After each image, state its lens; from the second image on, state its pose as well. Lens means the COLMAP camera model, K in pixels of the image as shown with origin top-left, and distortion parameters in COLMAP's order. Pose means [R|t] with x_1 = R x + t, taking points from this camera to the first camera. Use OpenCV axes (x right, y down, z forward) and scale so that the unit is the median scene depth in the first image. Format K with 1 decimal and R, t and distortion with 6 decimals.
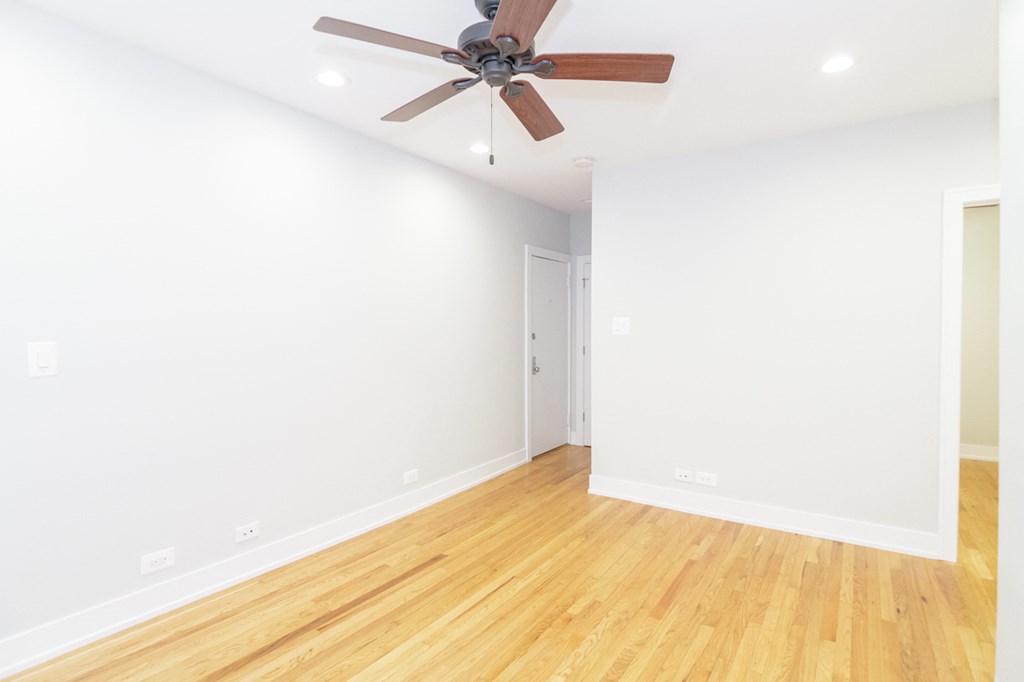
lens RADIAL K [[520.7, 0, 512.7], [0, 520.7, 333.2], [0, 0, 1]] dist [-0.000623, -0.003459]
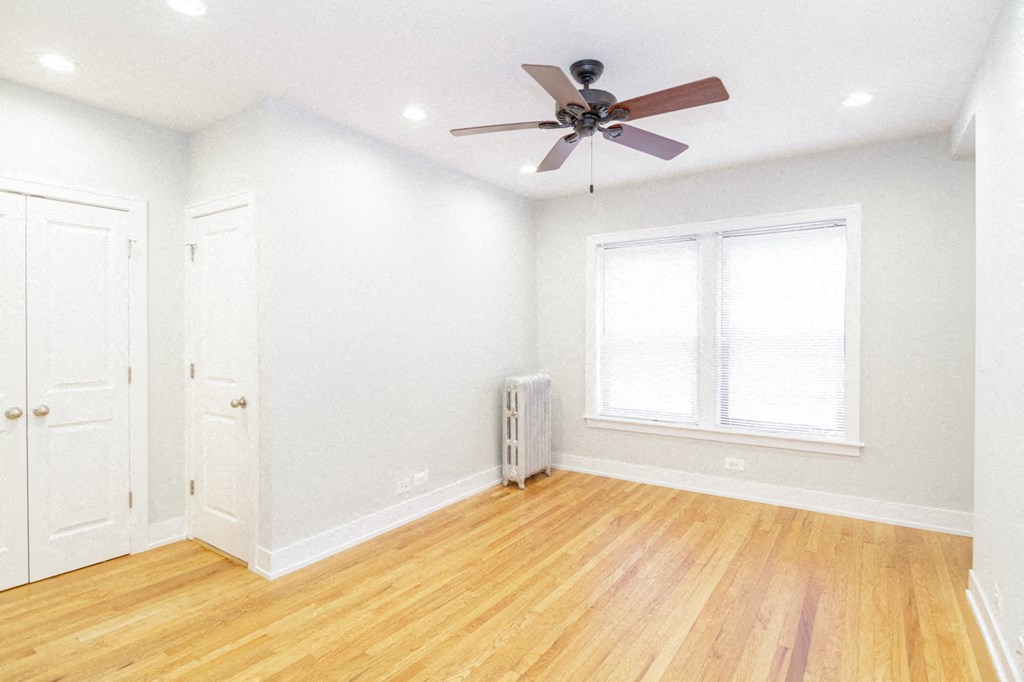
lens RADIAL K [[520.7, 0, 515.9], [0, 520.7, 337.6], [0, 0, 1]] dist [-0.000623, -0.003459]
pose [[-0.999982, -0.001470, -0.005857, 0.091652], [-0.001564, 0.999869, 0.016092, -0.005051], [0.005832, 0.016101, -0.999853, 1.417293]]
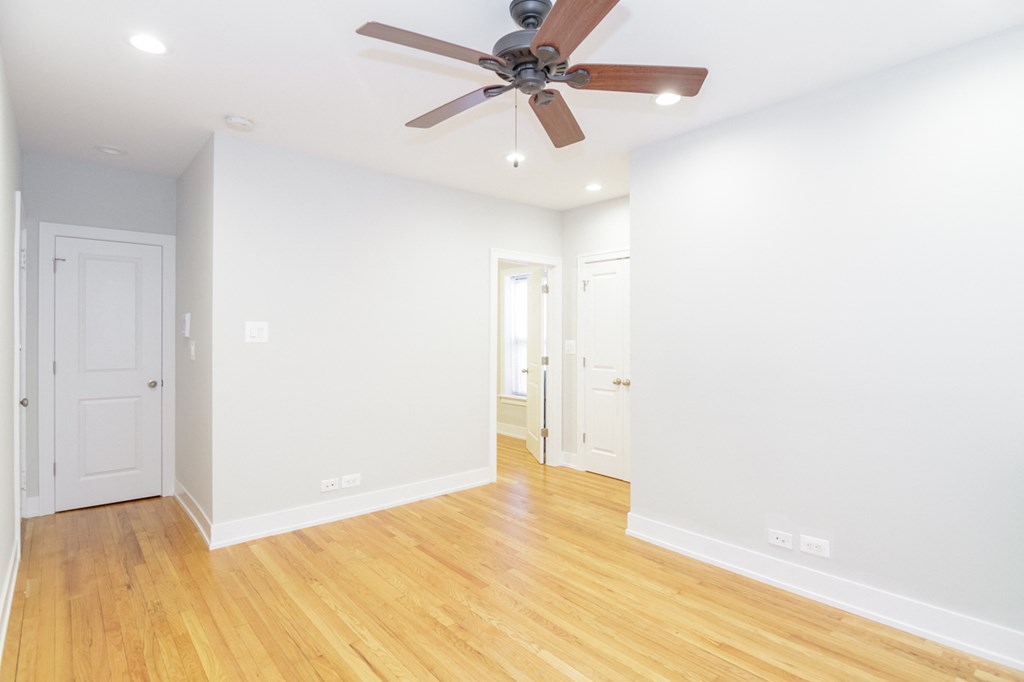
lens RADIAL K [[520.7, 0, 517.7], [0, 520.7, 343.8], [0, 0, 1]] dist [-0.000623, -0.003459]
pose [[0.258112, -0.018214, 0.965943, -0.623278], [0.007321, 0.999830, 0.016897, -0.007412], [-0.966087, 0.002710, 0.258202, 0.485386]]
